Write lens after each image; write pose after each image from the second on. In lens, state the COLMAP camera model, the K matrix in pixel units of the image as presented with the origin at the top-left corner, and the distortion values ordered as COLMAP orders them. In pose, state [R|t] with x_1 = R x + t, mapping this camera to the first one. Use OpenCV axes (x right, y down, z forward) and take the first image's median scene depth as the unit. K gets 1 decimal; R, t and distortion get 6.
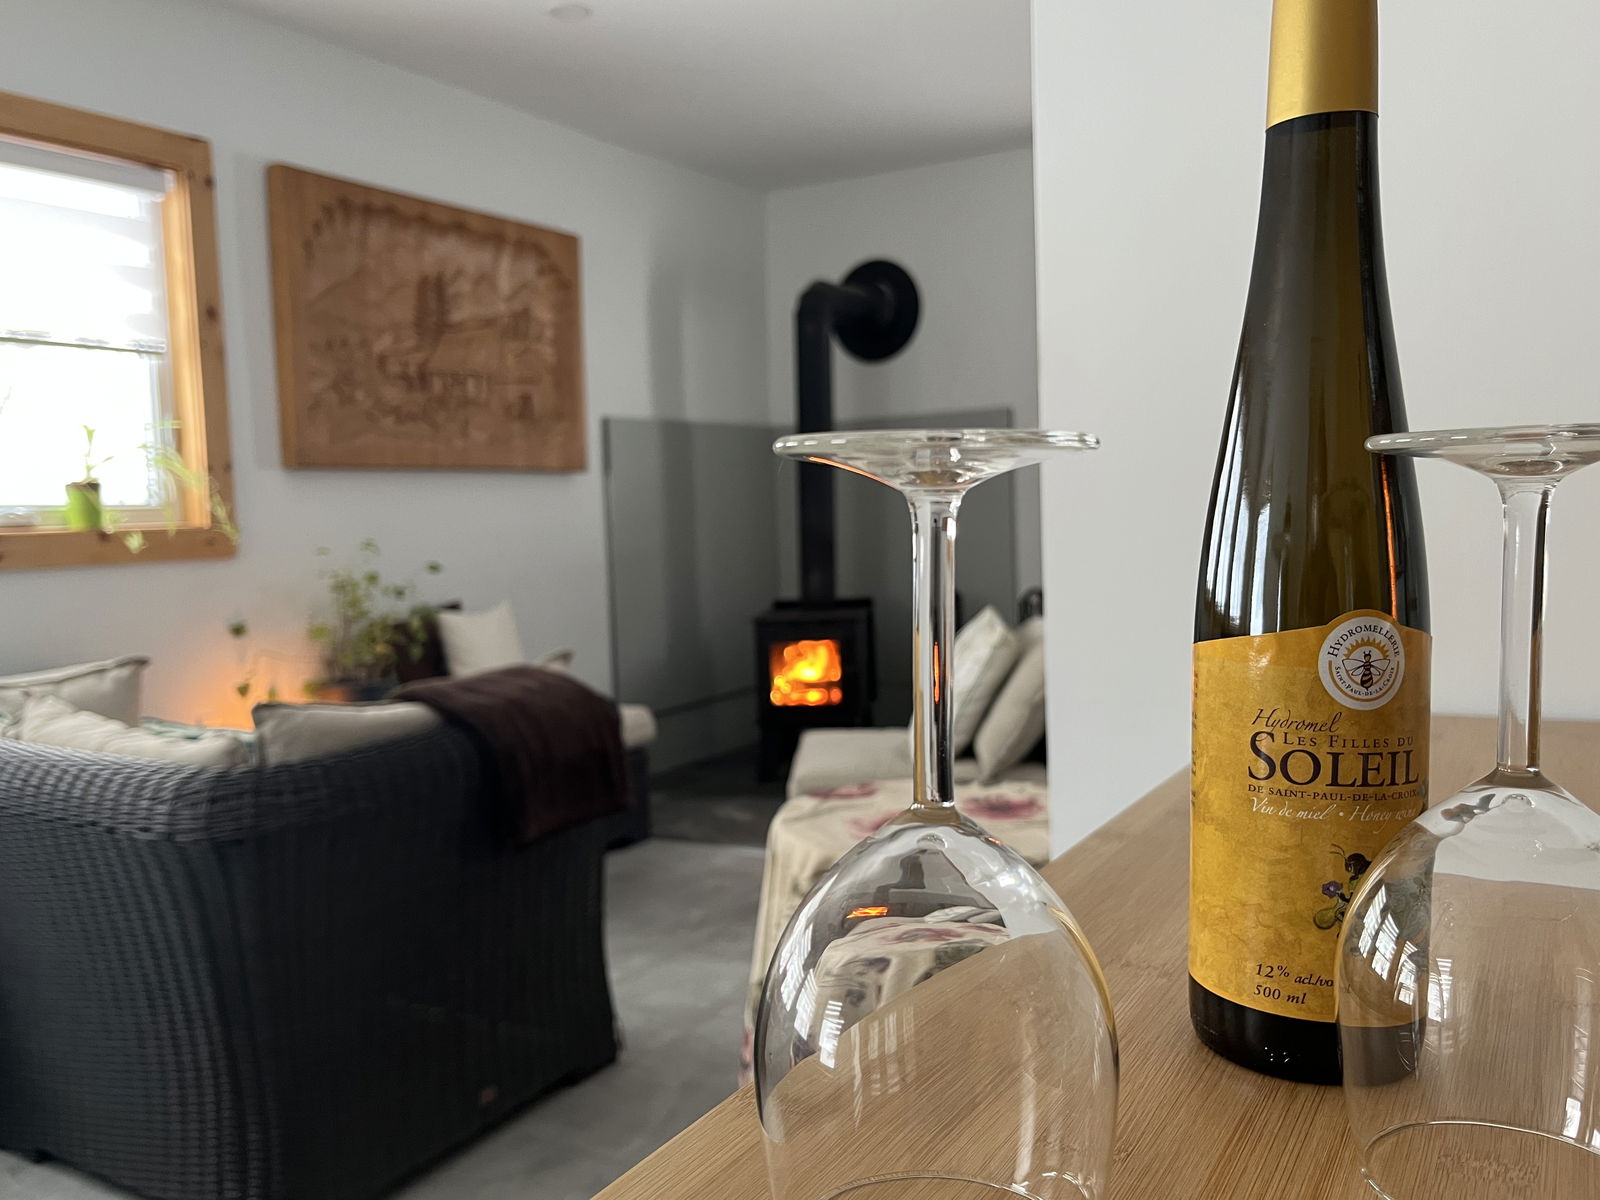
lens RADIAL K [[1279.5, 0, 800.0], [0, 1279.5, 600.0], [0, 0, 1]] dist [0.074545, -0.092284]
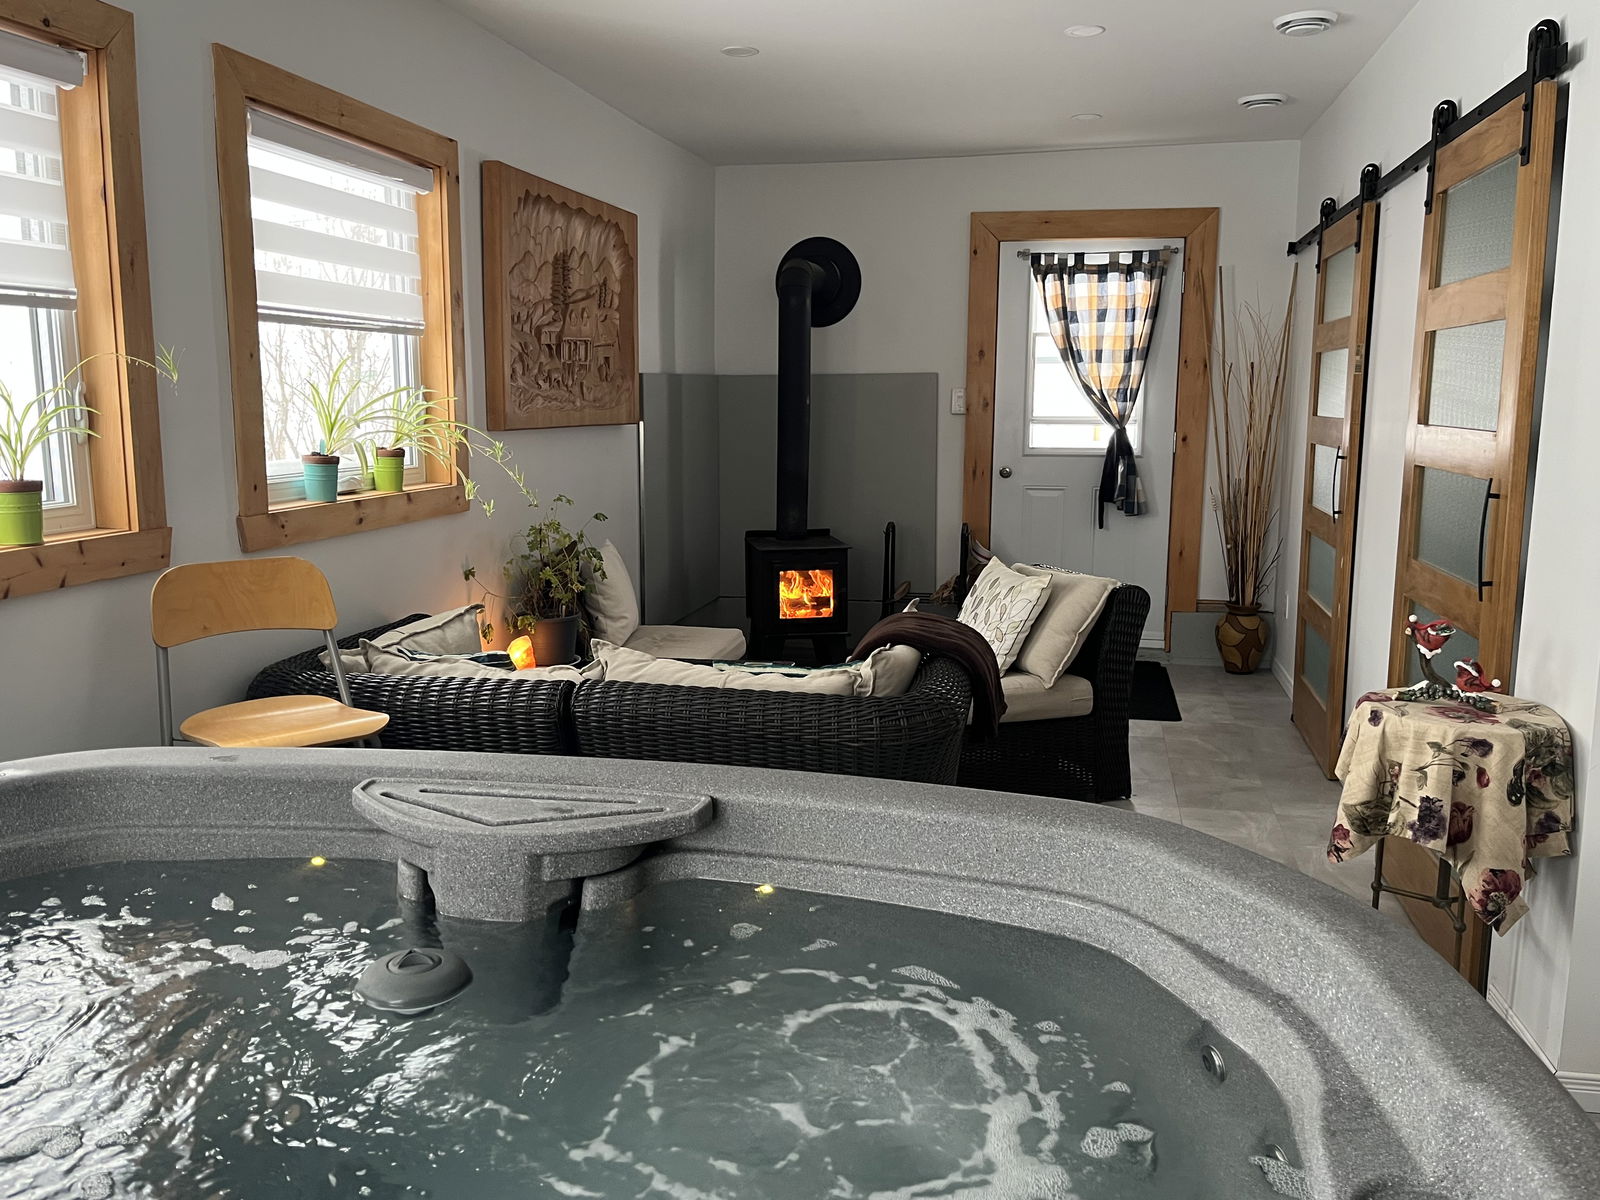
lens RADIAL K [[1279.5, 0, 800.0], [0, 1279.5, 600.0], [0, 0, 1]] dist [0.074545, -0.092284]
pose [[0.944283, -0.019128, 0.328578, -0.469795], [-0.006460, 0.997040, 0.076608, -0.037545], [-0.329071, -0.074462, 0.941365, -0.157070]]
